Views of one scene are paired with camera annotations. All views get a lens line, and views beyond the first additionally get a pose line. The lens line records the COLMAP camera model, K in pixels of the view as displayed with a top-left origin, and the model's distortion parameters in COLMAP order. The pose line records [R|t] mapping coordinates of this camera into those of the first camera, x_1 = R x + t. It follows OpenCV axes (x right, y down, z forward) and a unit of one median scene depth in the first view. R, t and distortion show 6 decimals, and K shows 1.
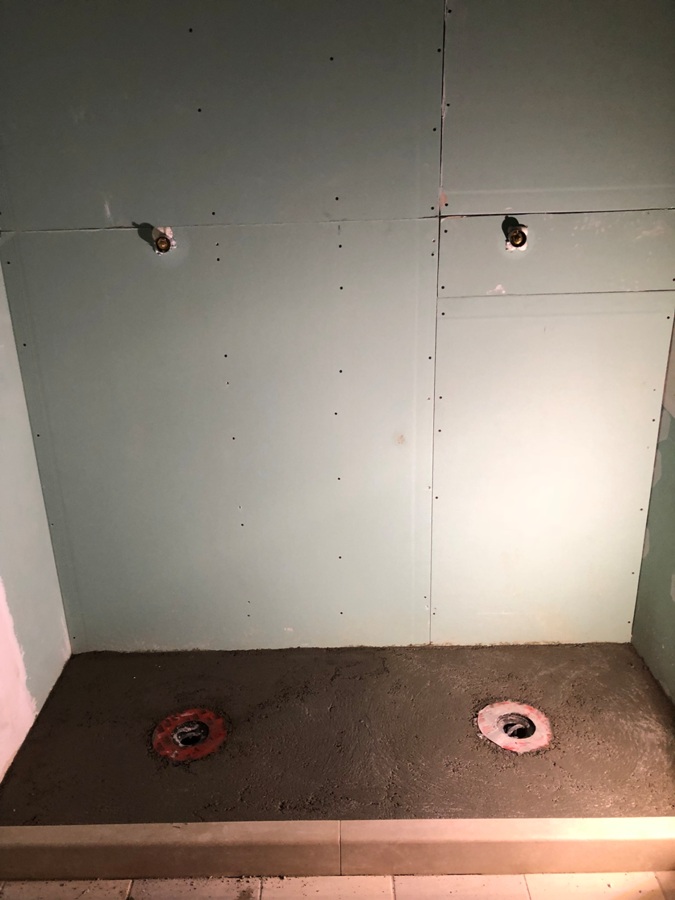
lens RADIAL K [[715.1, 0, 337.5], [0, 715.1, 450.0], [0, 0, 1]] dist [-0.000889, -0.003902]
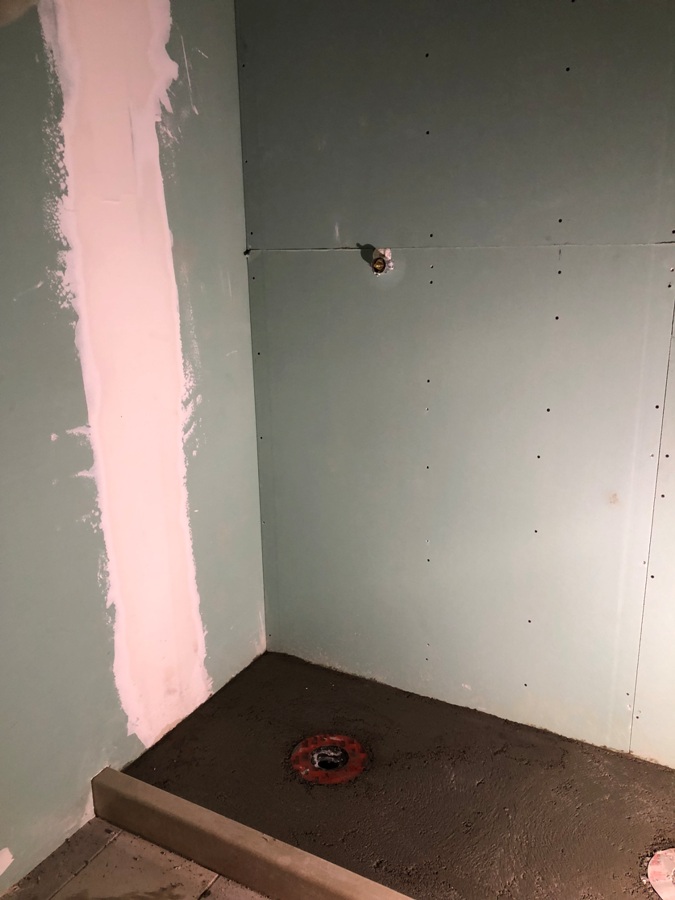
lens RADIAL K [[720.4, 0, 337.5], [0, 720.4, 450.0], [0, 0, 1]] dist [0.006792, -0.010498]
pose [[0.883195, 0.140902, -0.447339, 0.184385], [-0.172806, 0.984465, -0.031091, 0.012090], [0.436009, 0.104762, 0.893824, 0.081755]]
